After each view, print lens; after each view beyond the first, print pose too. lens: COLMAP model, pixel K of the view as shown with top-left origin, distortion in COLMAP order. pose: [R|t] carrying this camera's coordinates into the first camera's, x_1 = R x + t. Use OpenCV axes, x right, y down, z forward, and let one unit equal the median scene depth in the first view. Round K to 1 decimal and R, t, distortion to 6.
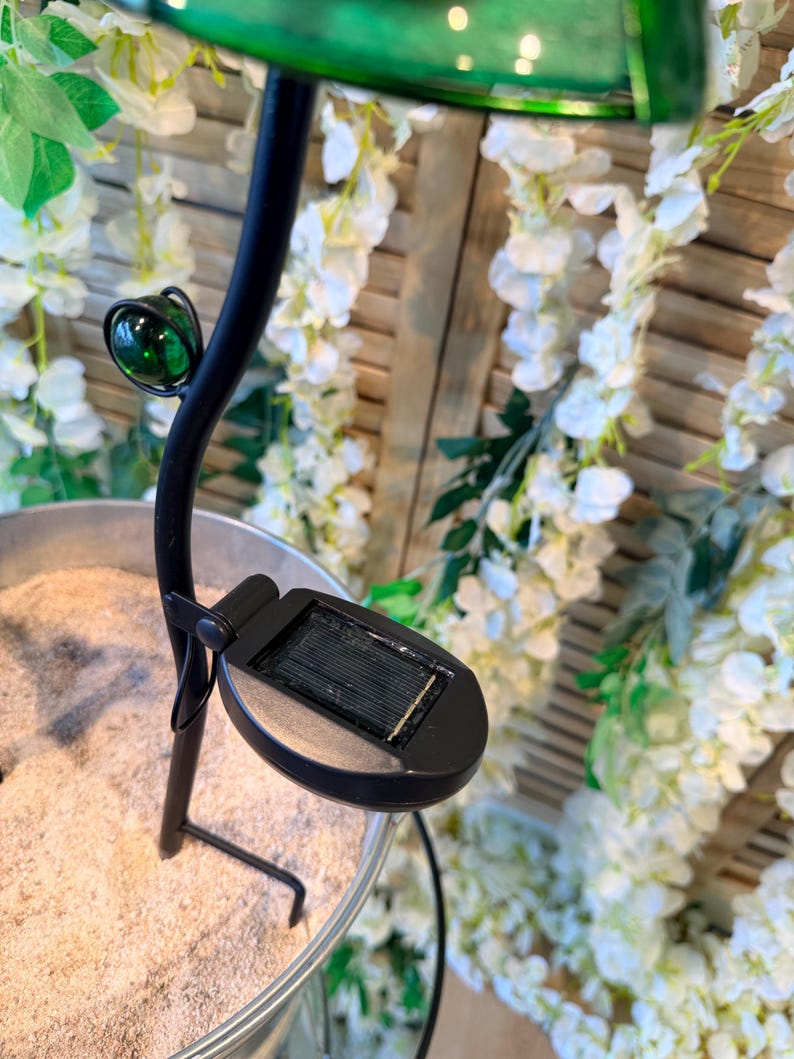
lens RADIAL K [[744.4, 0, 389.0], [0, 744.4, 522.6], [0, 0, 1]] dist [-0.037891, 0.009577]
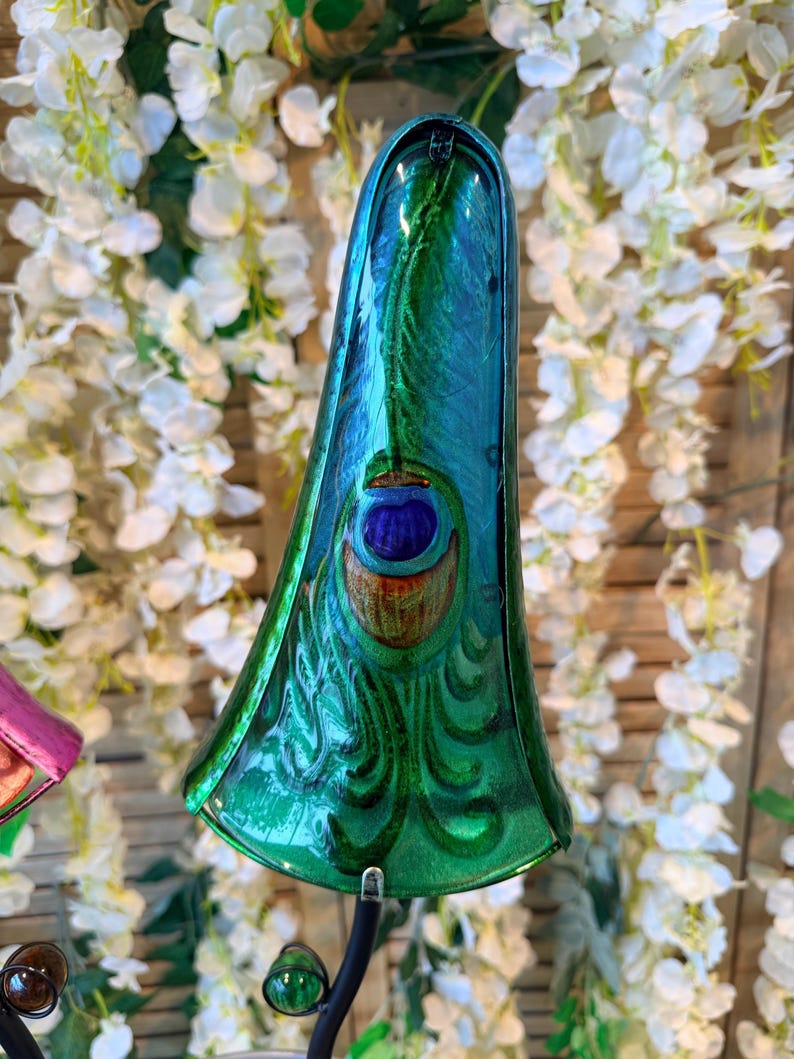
lens RADIAL K [[744.4, 0, 399.5], [0, 744.4, 529.2], [0, 0, 1]] dist [-0.037891, 0.009577]
pose [[0.908350, -0.251142, 0.334407, -0.122406], [0.373771, 0.846213, -0.379762, -0.118028], [-0.187606, 0.469949, 0.862527, -0.262188]]
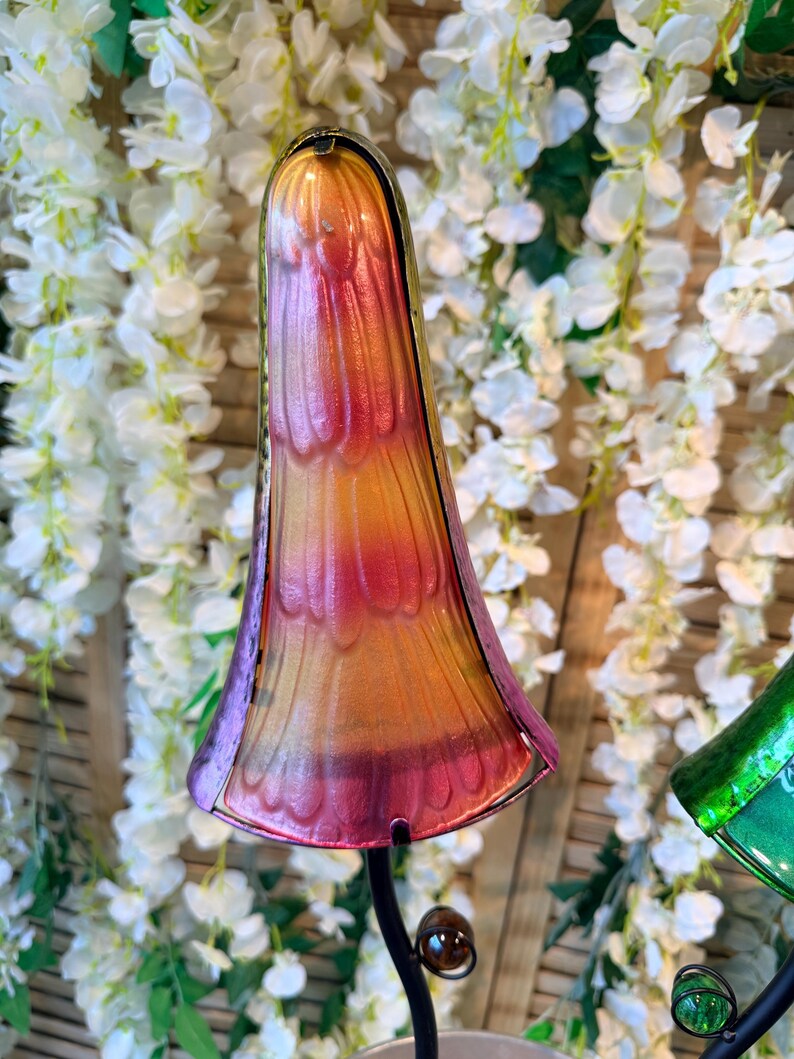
lens RADIAL K [[744.4, 0, 397.1], [0, 744.4, 530.8], [0, 0, 1]] dist [-0.037891, 0.009577]
pose [[0.968998, -0.071656, 0.236451, -0.402385], [0.160218, 0.910762, -0.380583, -0.217384], [-0.188079, 0.406667, 0.894007, -0.225478]]
